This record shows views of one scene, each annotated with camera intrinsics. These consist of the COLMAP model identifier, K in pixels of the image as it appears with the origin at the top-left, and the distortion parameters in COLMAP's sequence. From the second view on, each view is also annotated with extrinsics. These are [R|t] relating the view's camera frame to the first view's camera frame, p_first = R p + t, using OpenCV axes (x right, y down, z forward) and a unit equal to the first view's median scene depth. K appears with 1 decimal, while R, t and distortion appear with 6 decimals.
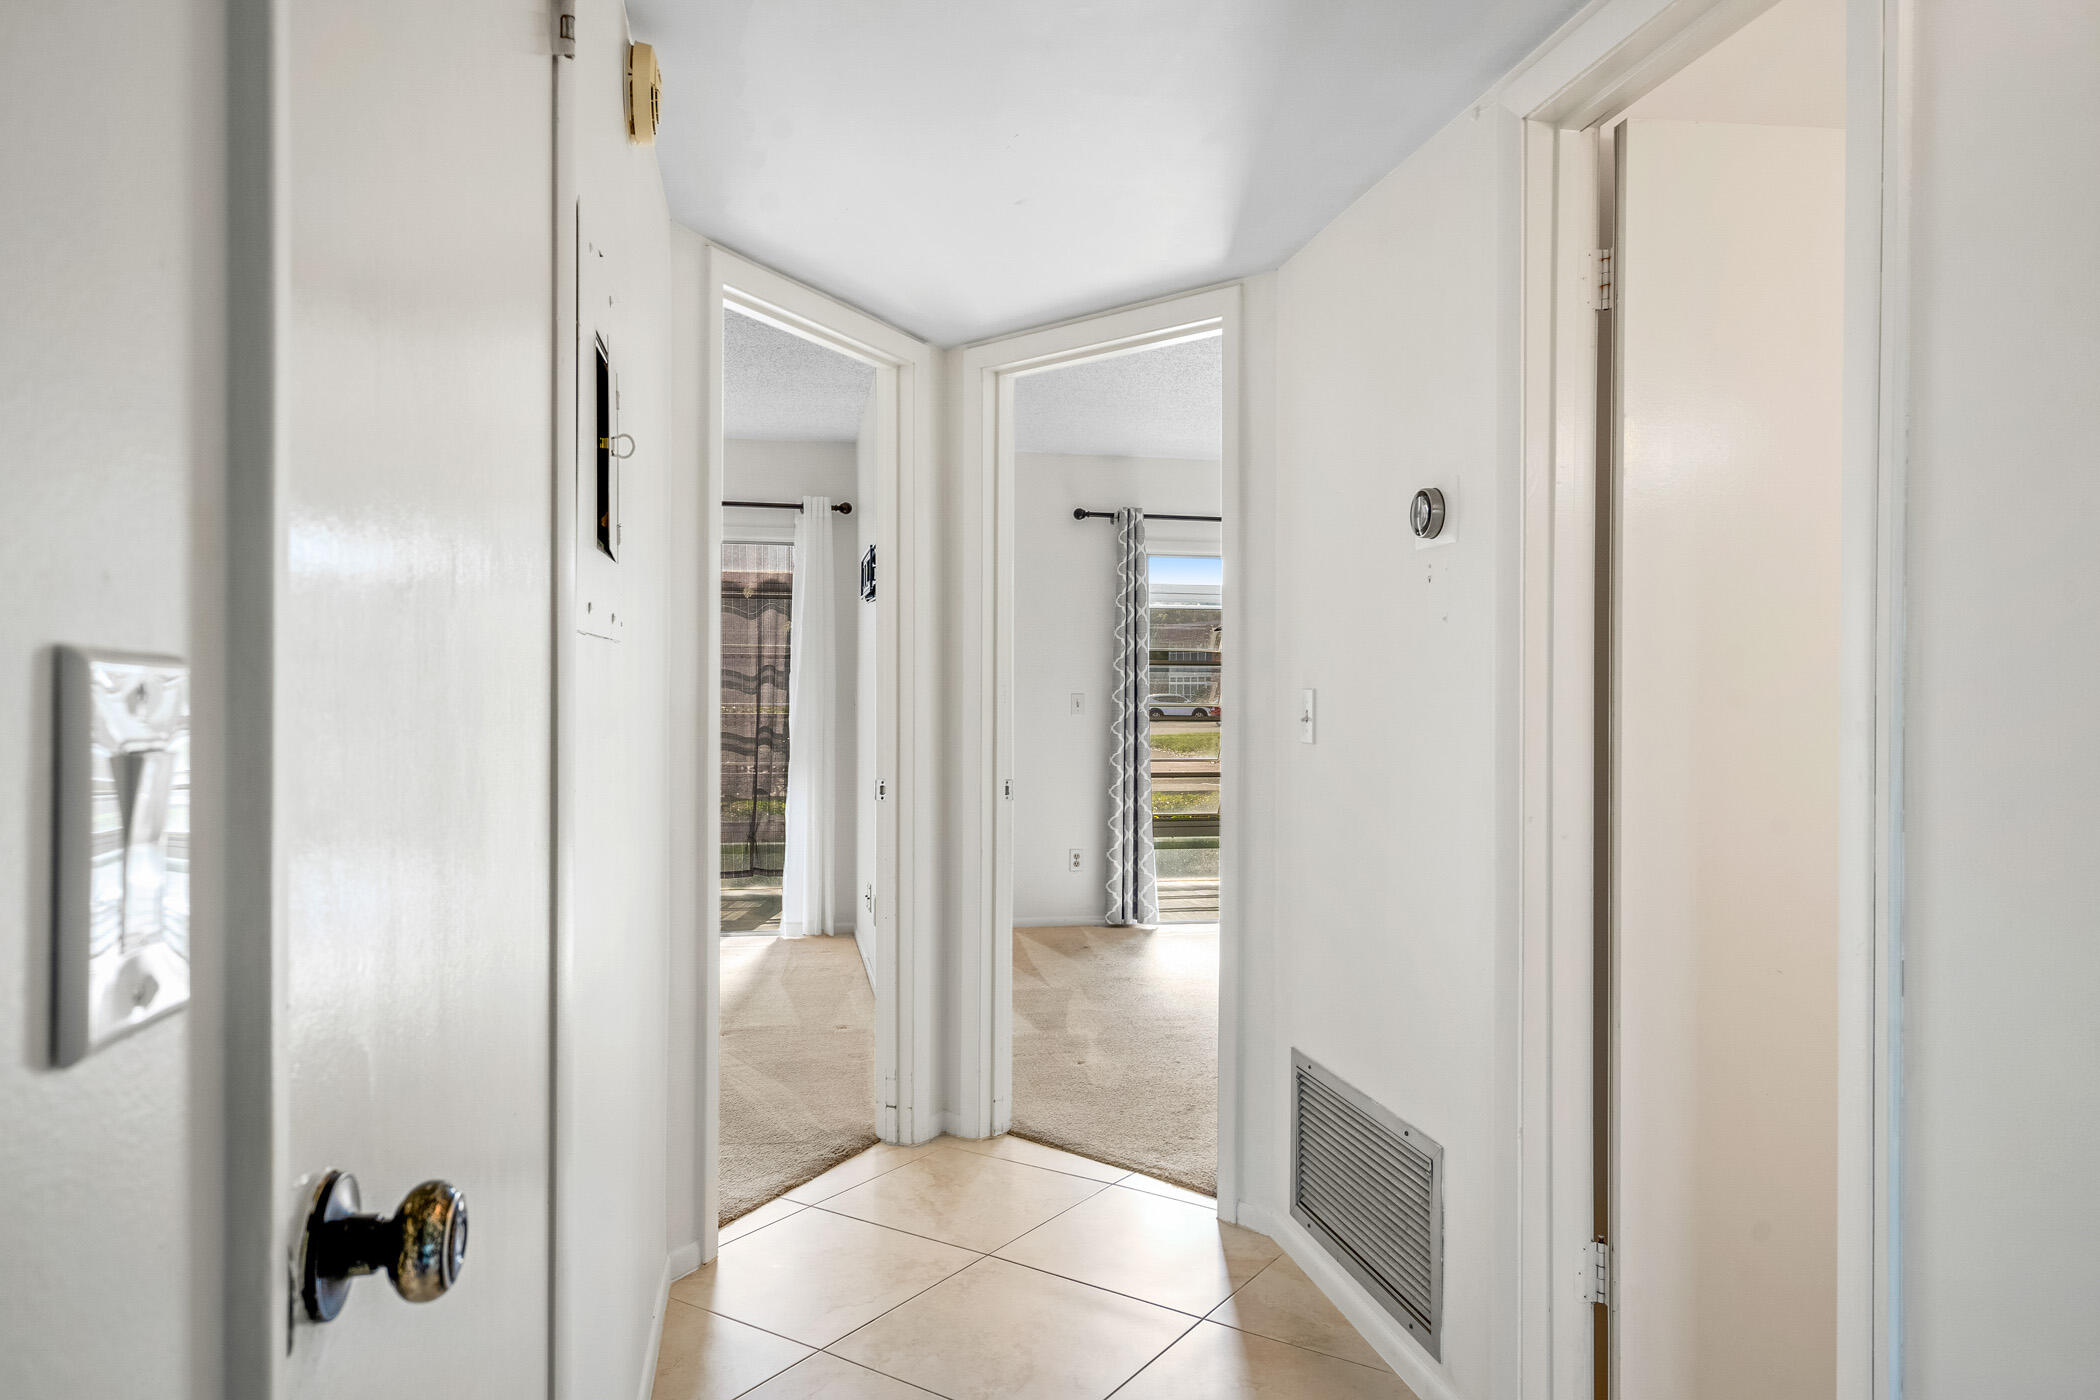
lens RADIAL K [[1401.0, 0, 1048.3], [0, 1401.0, 701.5], [0, 0, 1]] dist [-0.003157, -0.000012]
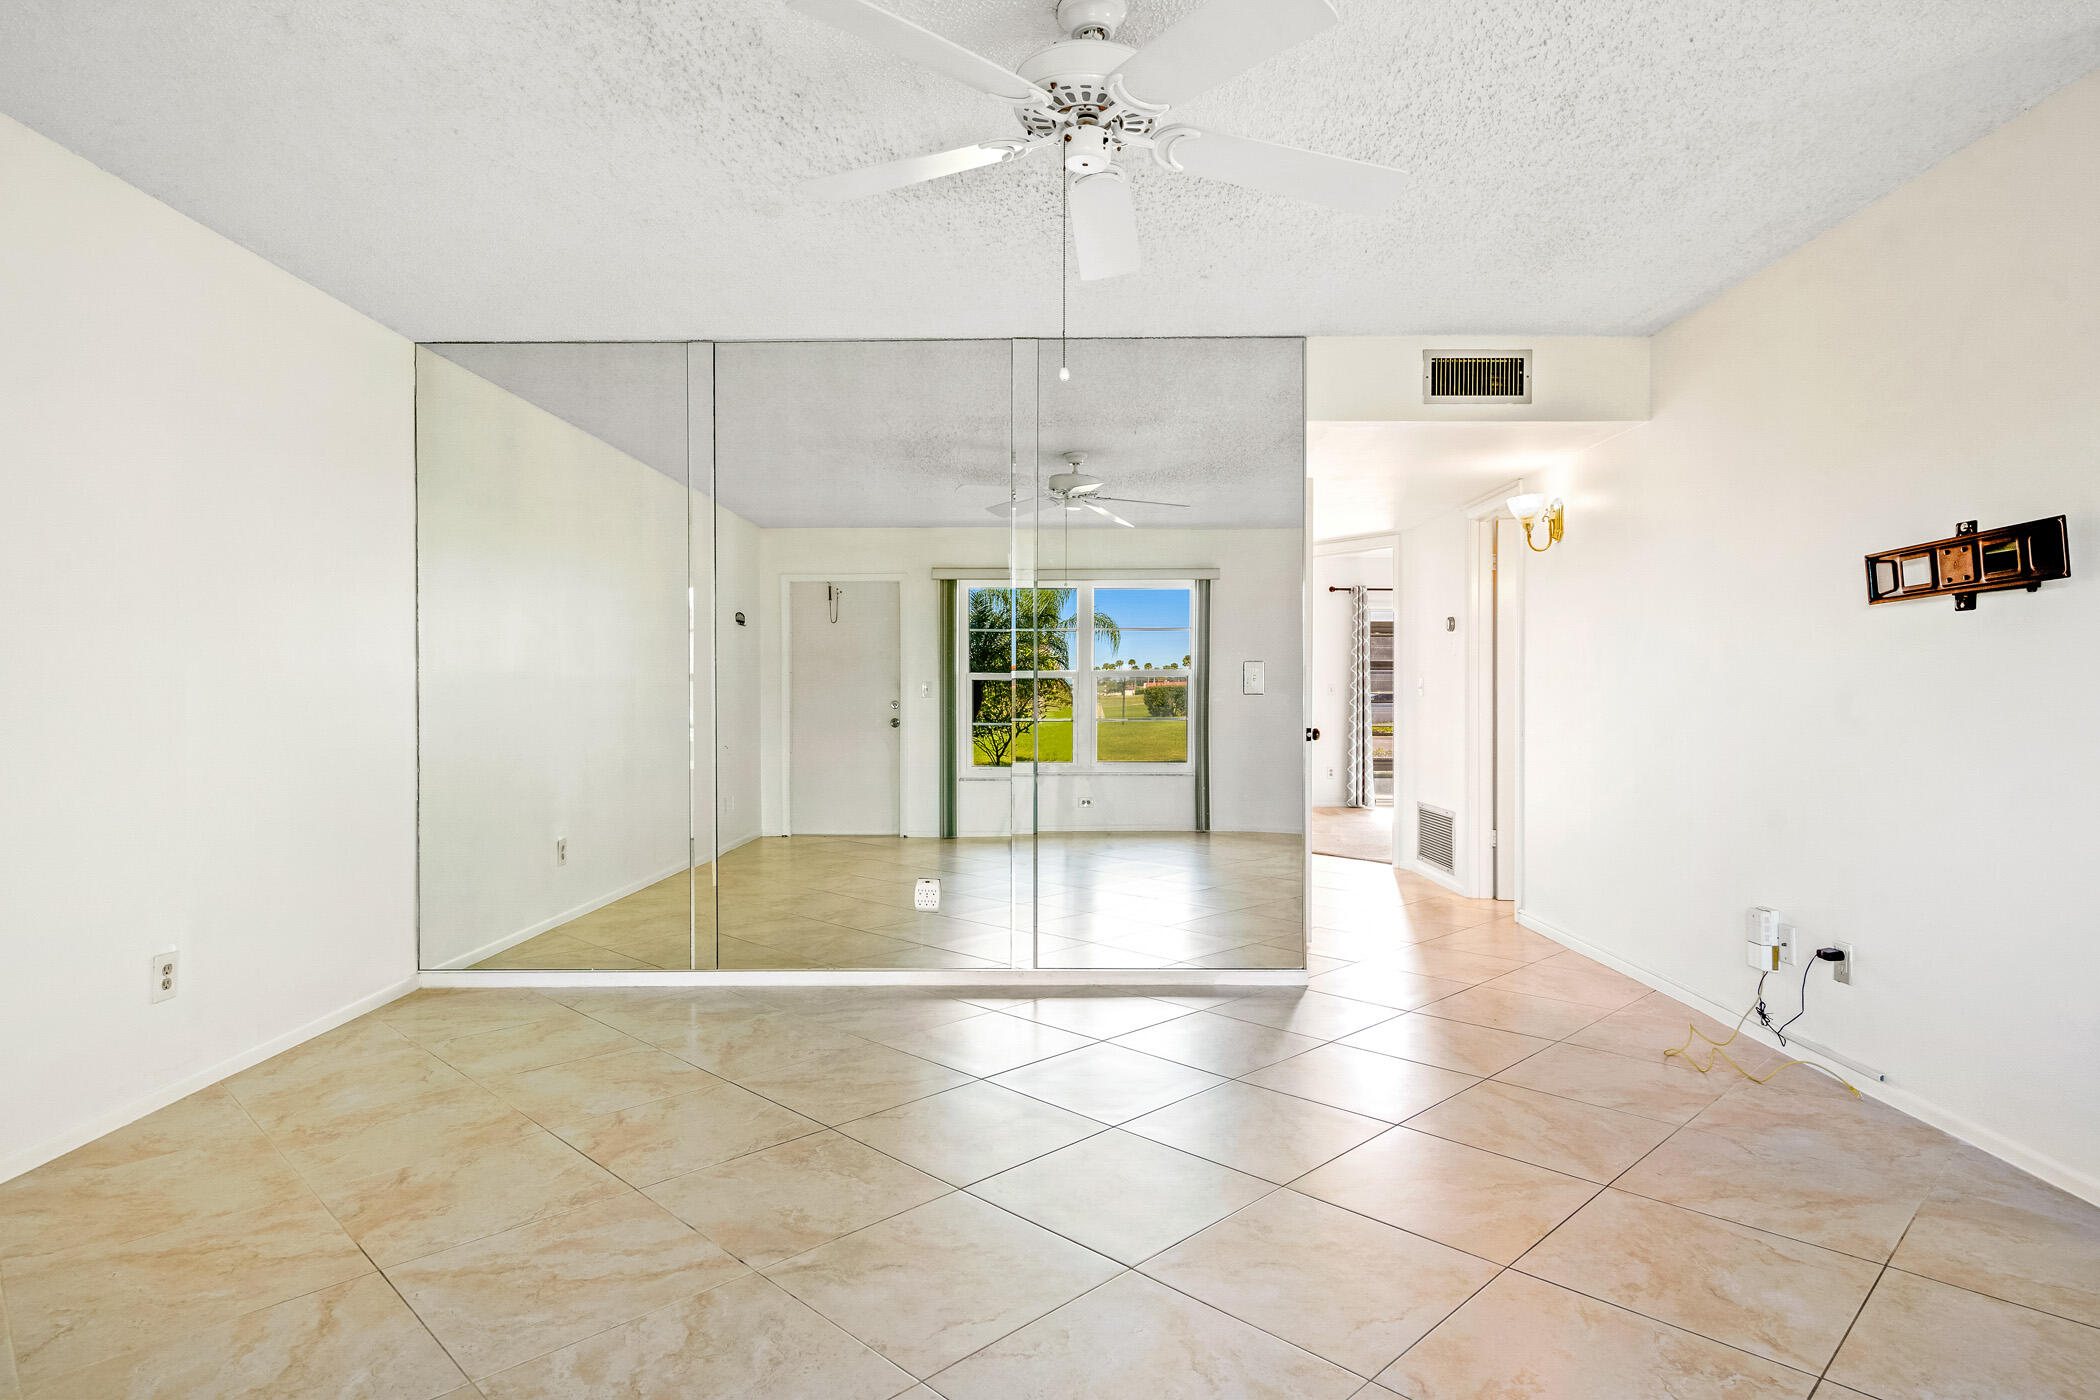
lens RADIAL K [[1128.8, 0, 1049.2], [0, 1128.8, 692.0], [0, 0, 1]] dist [0.005463, 0.001283]
pose [[0.977544, -0.004098, -0.210692, -0.030376], [0.002996, 0.999980, -0.005548, 0.012197], [0.210711, 0.004793, 0.977537, -0.572310]]
